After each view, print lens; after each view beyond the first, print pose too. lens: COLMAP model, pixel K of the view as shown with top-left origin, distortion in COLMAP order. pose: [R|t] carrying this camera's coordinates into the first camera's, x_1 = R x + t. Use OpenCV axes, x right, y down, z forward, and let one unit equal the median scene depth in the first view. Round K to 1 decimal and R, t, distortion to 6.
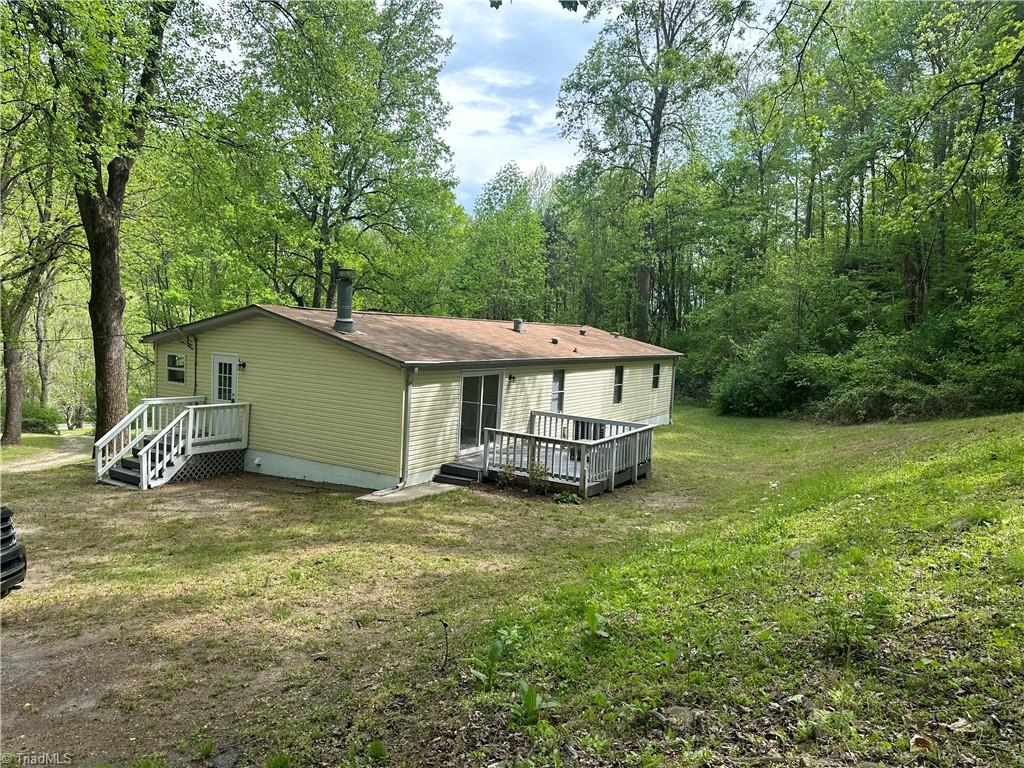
lens RADIAL K [[756.9, 0, 512.6], [0, 756.9, 383.8], [0, 0, 1]] dist [0.022148, -0.020021]
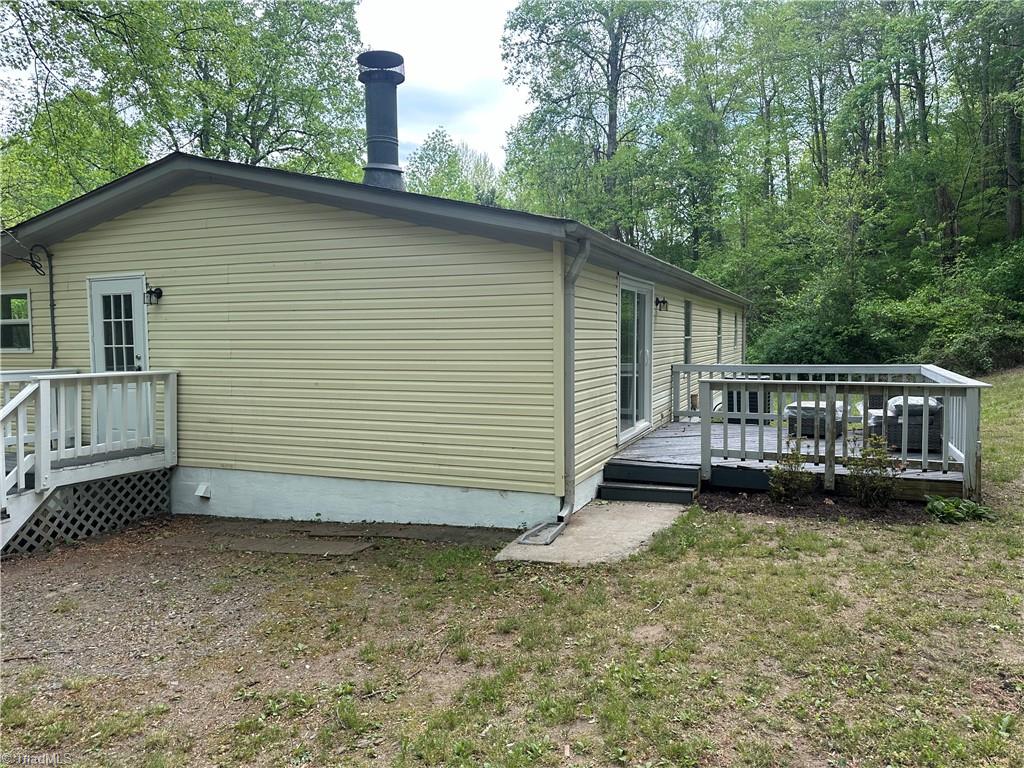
lens RADIAL K [[756.9, 0, 511.7], [0, 756.9, 382.3], [0, 0, 1]] dist [0.022148, -0.020021]
pose [[0.988900, -0.069633, 0.131252, -0.200586], [0.071752, 0.997356, -0.011480, 0.053215], [-0.130106, 0.020770, 0.991283, 0.496326]]
